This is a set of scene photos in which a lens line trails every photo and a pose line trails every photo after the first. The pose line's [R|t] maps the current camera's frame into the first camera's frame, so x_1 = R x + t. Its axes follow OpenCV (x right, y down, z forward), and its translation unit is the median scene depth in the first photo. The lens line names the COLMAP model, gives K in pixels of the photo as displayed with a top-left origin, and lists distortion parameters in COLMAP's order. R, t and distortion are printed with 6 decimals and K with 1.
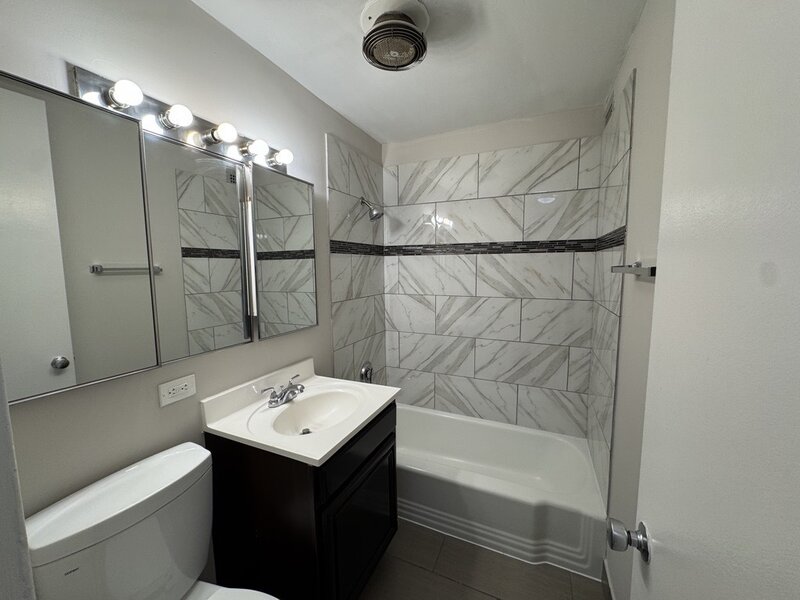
lens RADIAL K [[317.3, 0, 399.9], [0, 317.3, 300.2], [0, 0, 1]] dist [-0.003474, 0.000242]
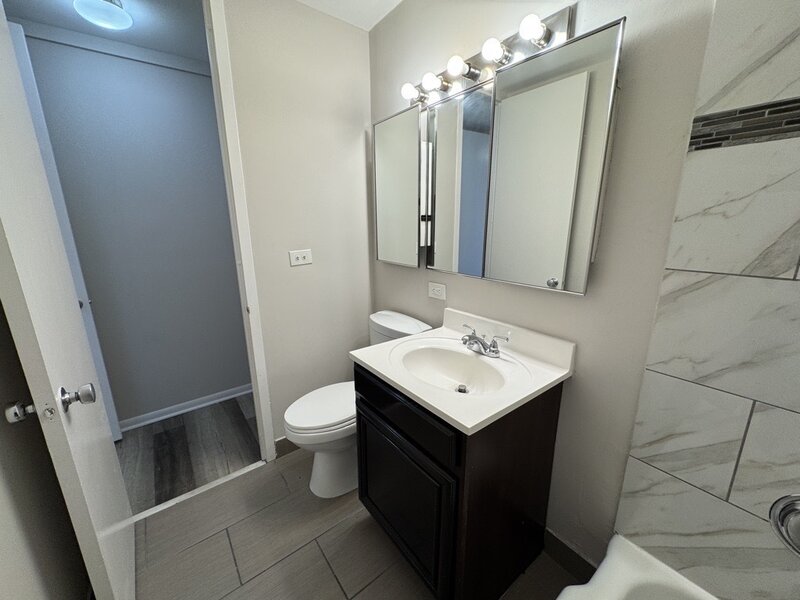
lens RADIAL K [[317.3, 0, 399.6], [0, 317.3, 299.0], [0, 0, 1]] dist [-0.003474, 0.000242]
pose [[-0.468200, 0.220380, -0.855699, 0.370644], [-0.081167, 0.953579, 0.290000, -0.051562], [0.879887, 0.205233, -0.428578, 0.886038]]
